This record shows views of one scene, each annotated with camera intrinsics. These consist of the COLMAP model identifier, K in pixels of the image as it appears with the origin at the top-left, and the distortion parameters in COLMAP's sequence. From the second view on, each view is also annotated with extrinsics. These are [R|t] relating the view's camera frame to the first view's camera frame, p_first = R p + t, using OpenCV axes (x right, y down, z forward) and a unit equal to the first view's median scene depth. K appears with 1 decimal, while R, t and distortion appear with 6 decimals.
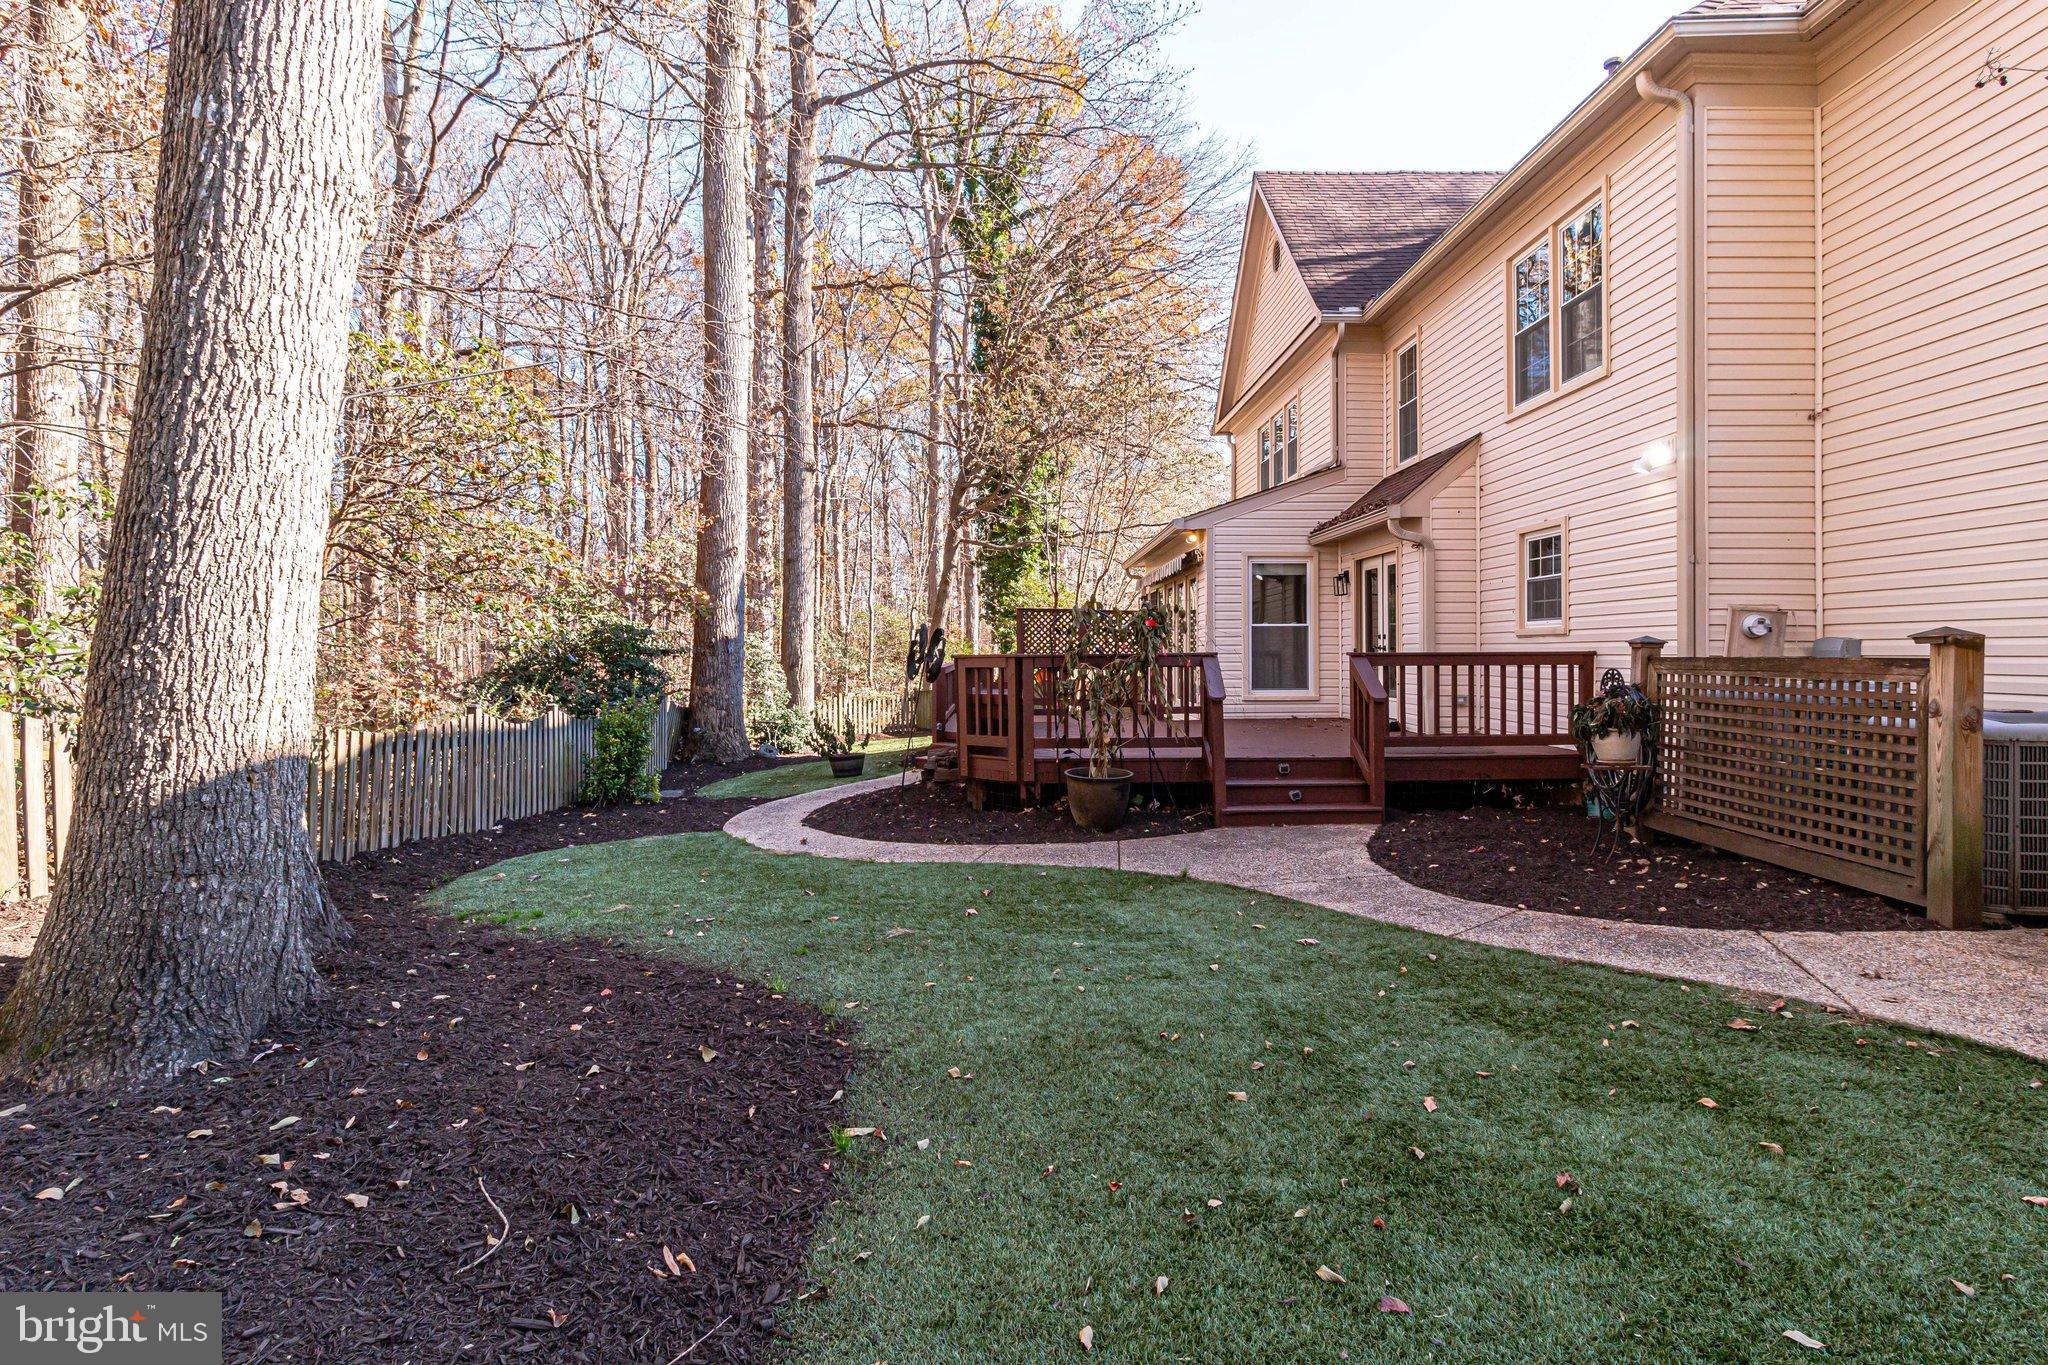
lens RADIAL K [[1021.9, 0, 1035.9], [0, 1021.9, 668.9], [0, 0, 1]] dist [-0.002492, -0.000673]
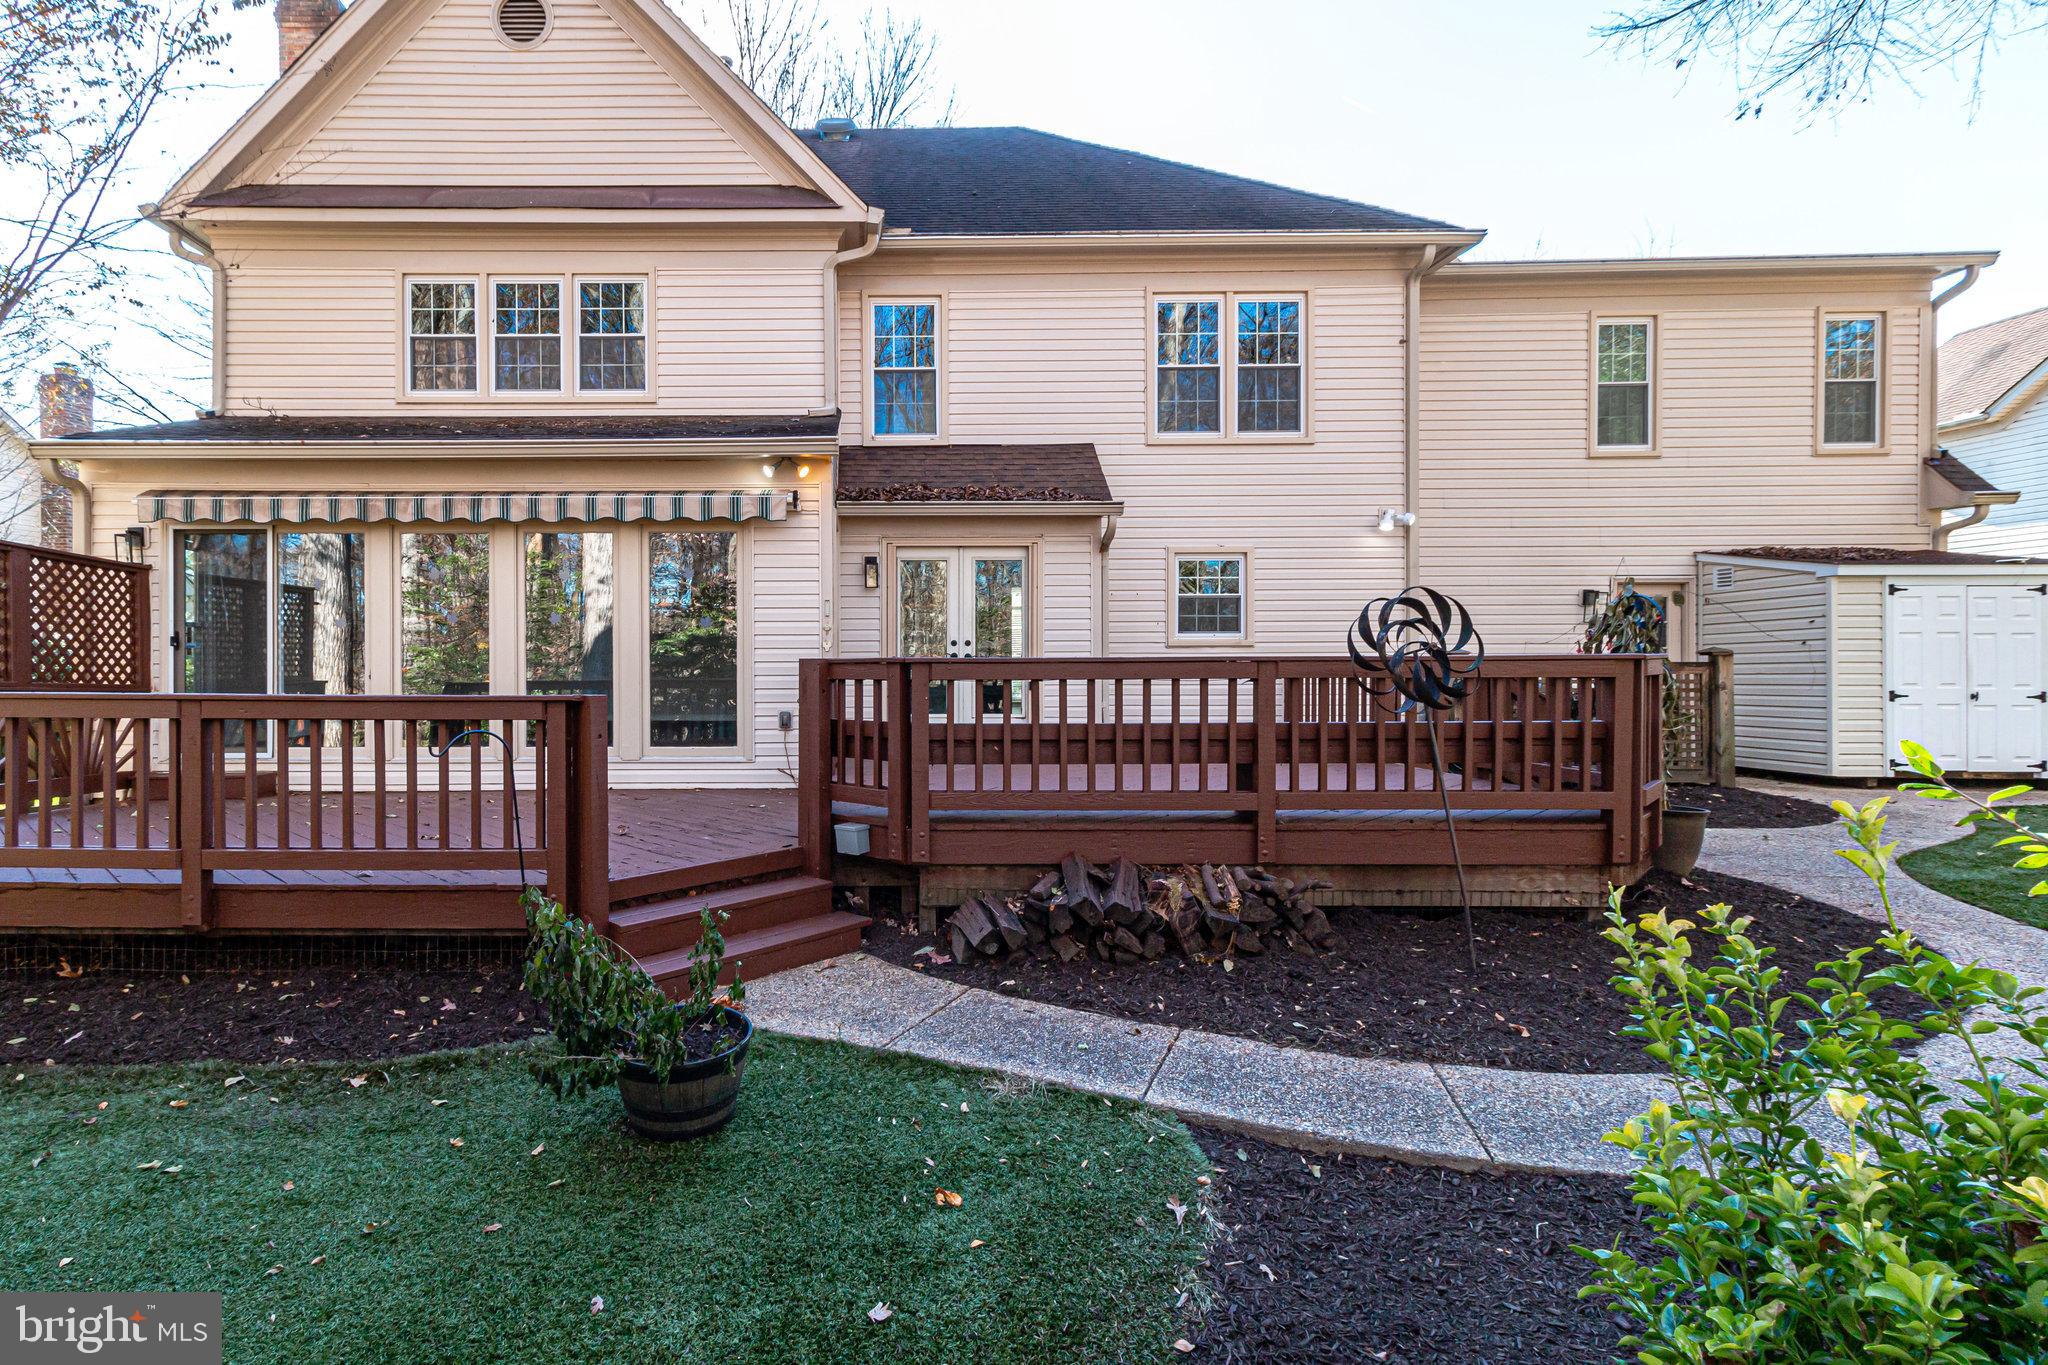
lens RADIAL K [[993.5, 0, 875.8], [0, 993.5, 681.0], [0, 0, 1]] dist [0.016718, 0.000681]
pose [[0.036193, -0.007838, 0.999314, -1.241680], [0.018003, 0.999812, 0.007190, -0.018057], [-0.999183, 0.017731, 0.036328, 2.652332]]
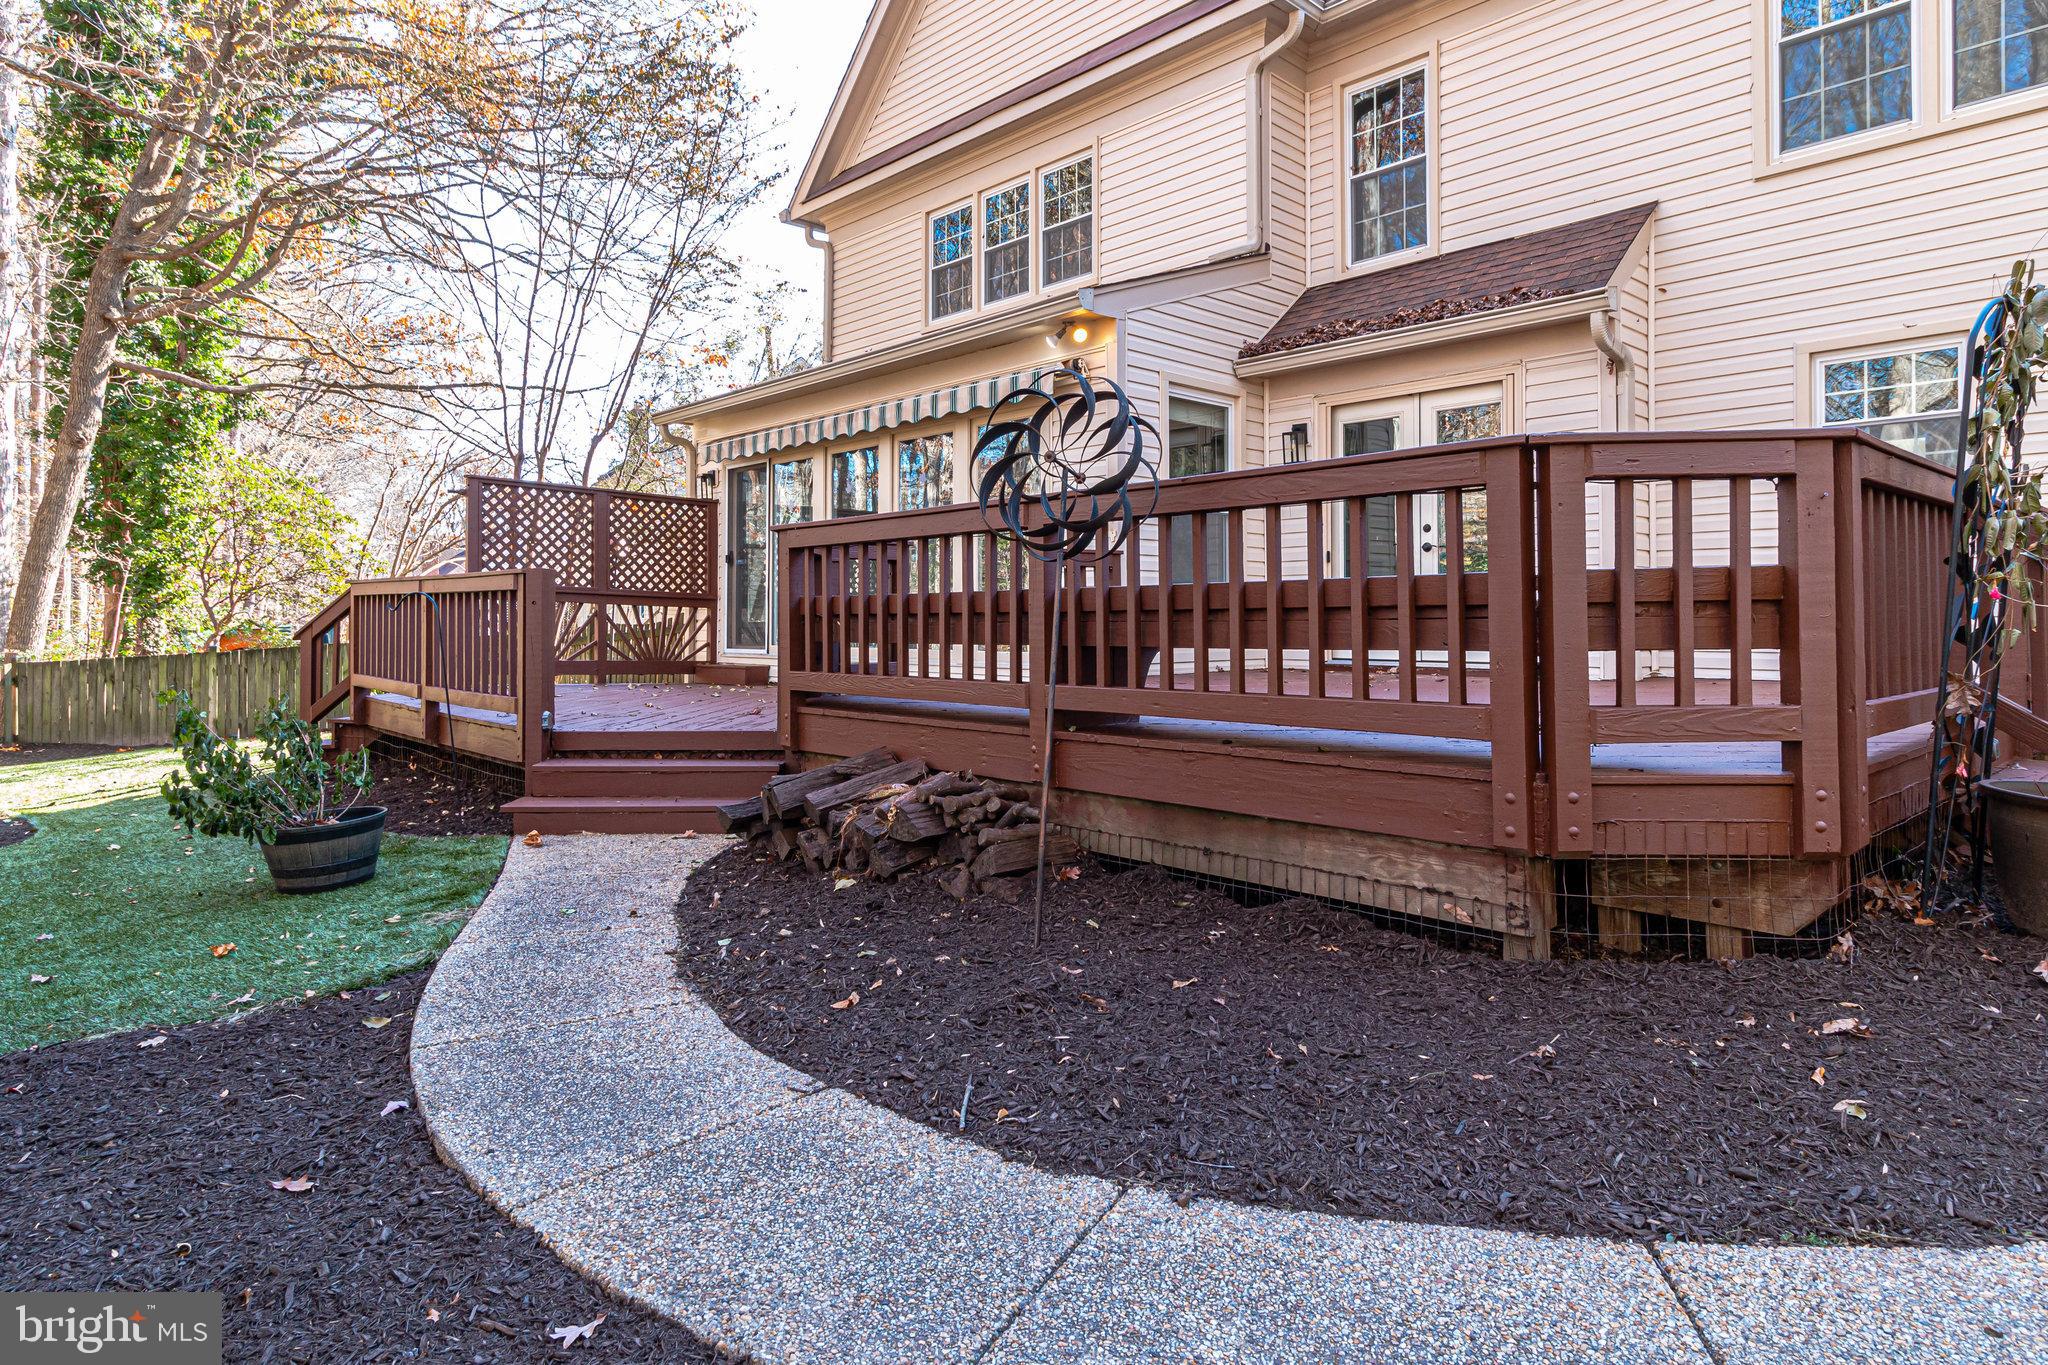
lens RADIAL K [[1193.9, 0, 1024.0], [0, 1193.9, 602.1], [0, 0, 1]] dist [0.022792, -0.001007]
pose [[0.749144, 0.014377, 0.662251, -0.777813], [0.009071, 0.999448, -0.031959, 0.082985], [-0.662345, 0.029949, 0.748600, 1.590252]]
